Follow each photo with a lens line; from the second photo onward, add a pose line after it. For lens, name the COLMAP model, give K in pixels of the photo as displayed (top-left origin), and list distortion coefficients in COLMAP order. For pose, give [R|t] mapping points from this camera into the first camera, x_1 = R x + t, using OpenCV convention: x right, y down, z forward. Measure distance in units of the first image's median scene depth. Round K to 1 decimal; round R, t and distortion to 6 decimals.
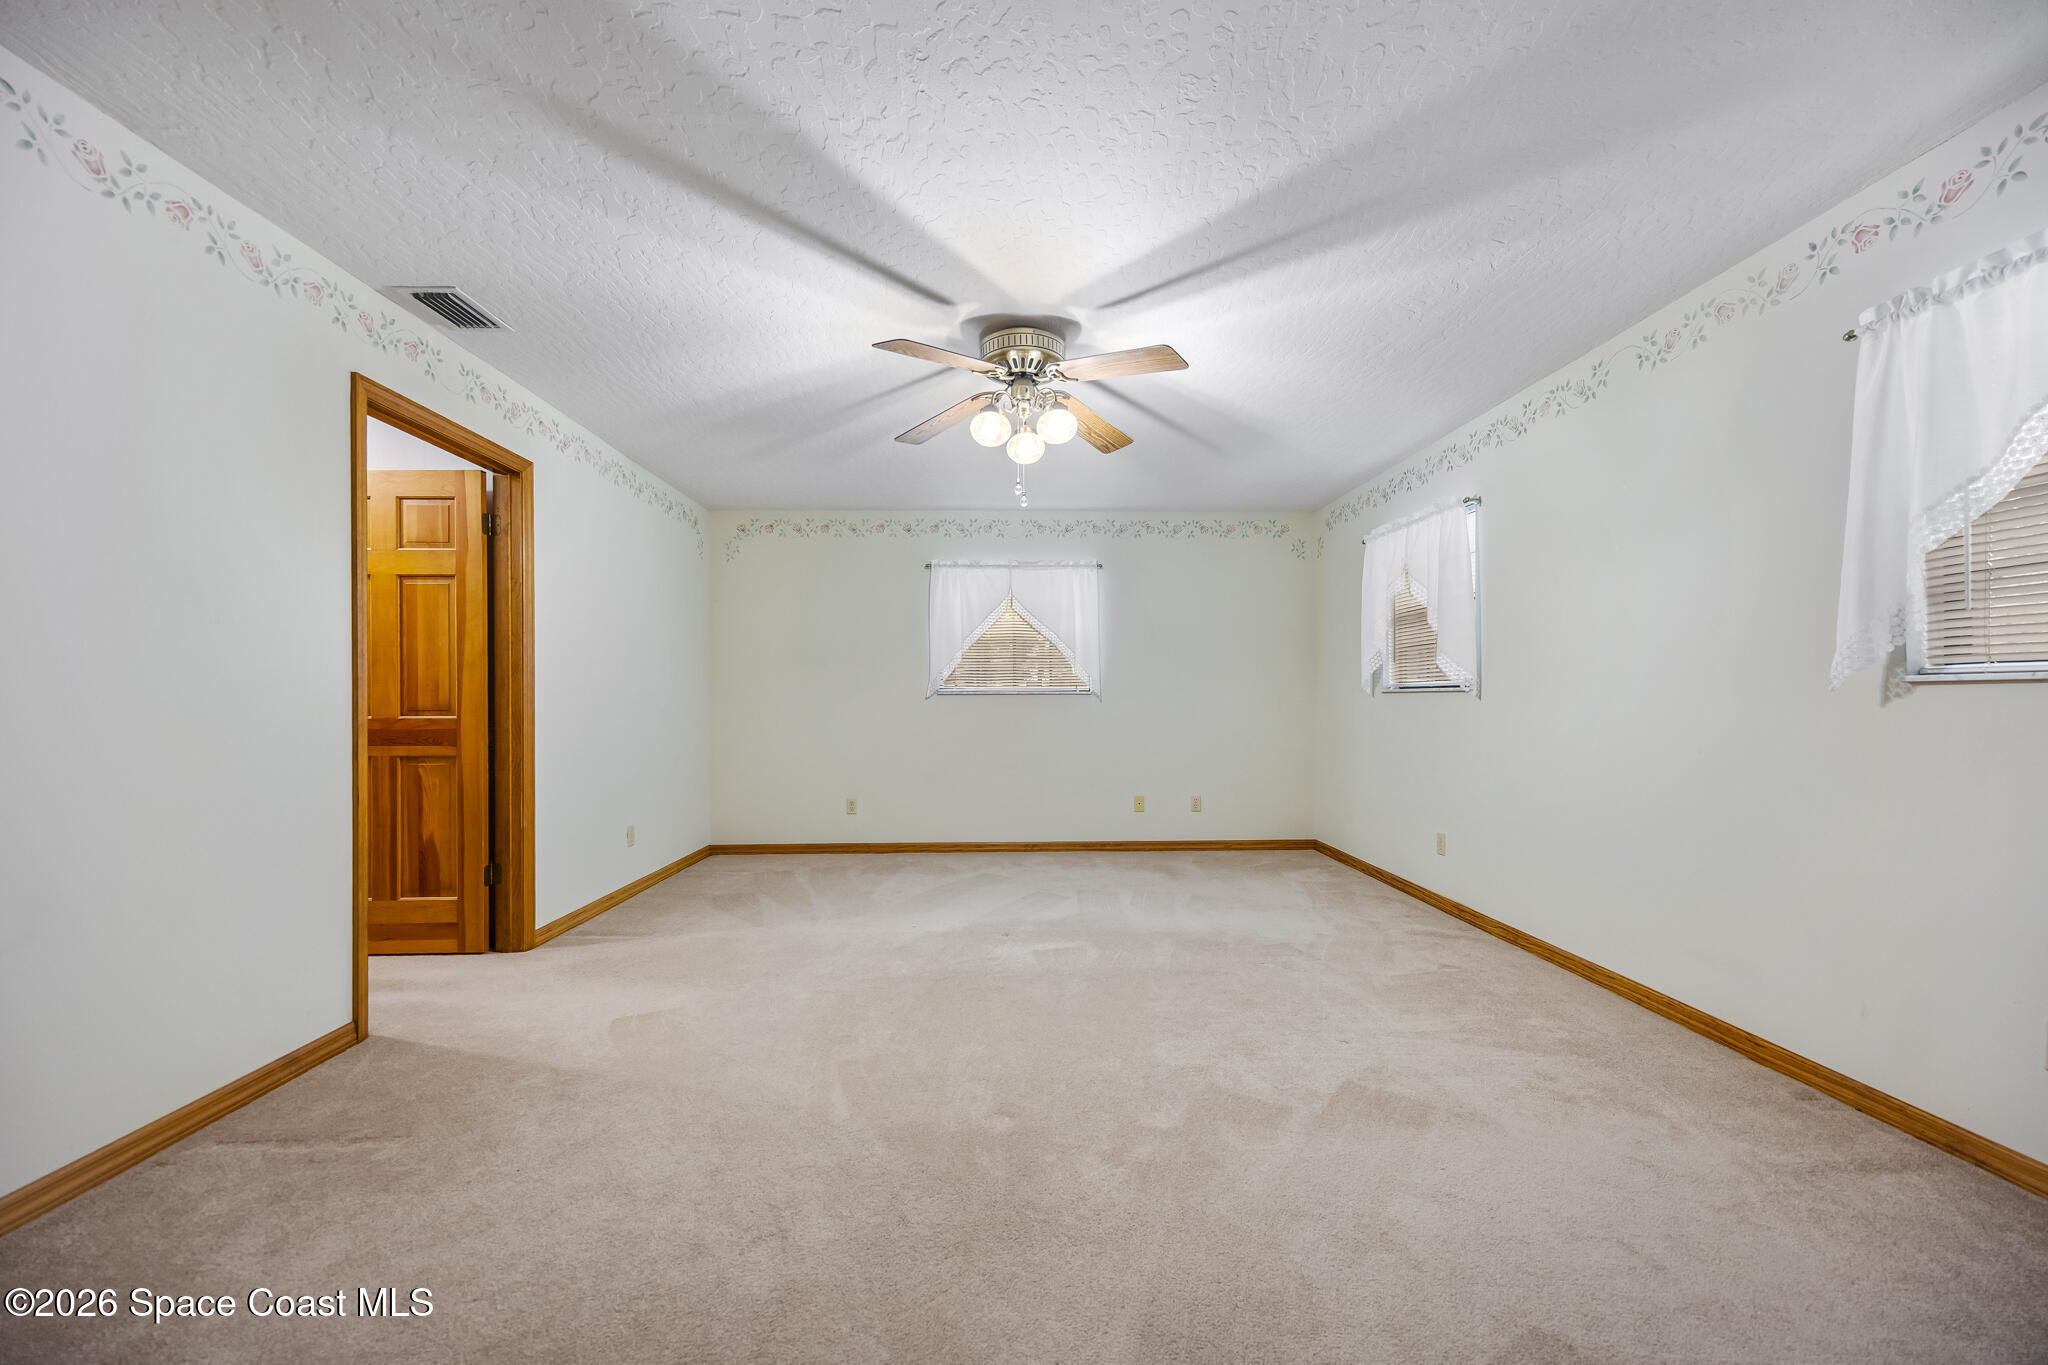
lens RADIAL K [[774.8, 0, 1018.3], [0, 774.8, 679.4], [0, 0, 1]] dist [0.008023, -0.002212]
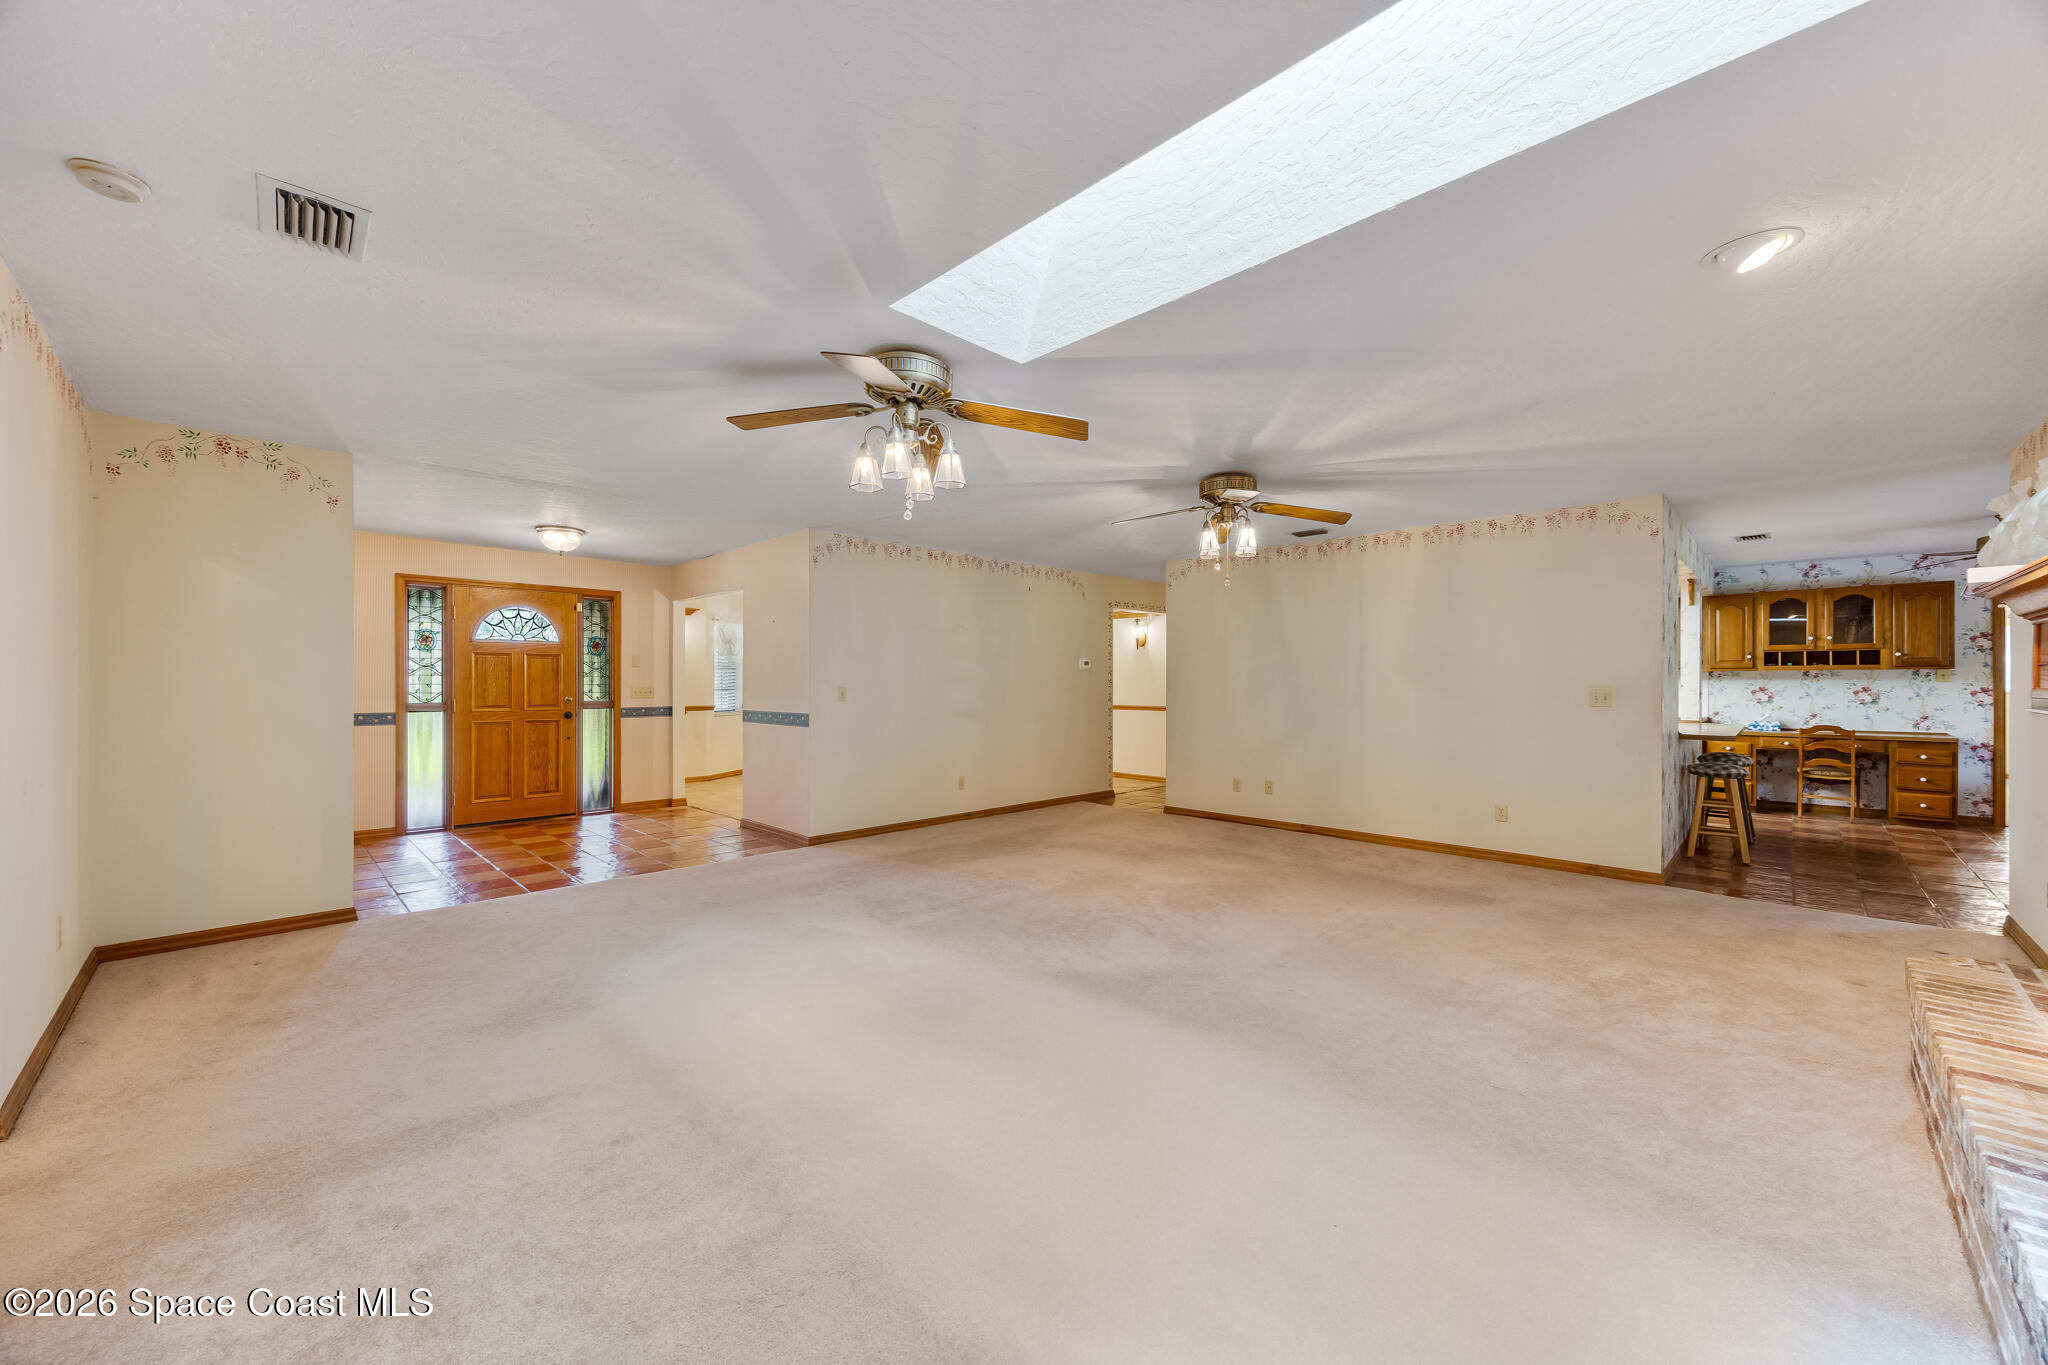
lens RADIAL K [[774.8, 0, 1021.0], [0, 774.8, 679.8], [0, 0, 1]] dist [0.008023, -0.002212]
pose [[0.705240, 0.004761, 0.708953, -0.519394], [0.000475, 0.999974, -0.007188, 0.003957], [-0.708969, 0.005406, 0.705219, 0.045844]]
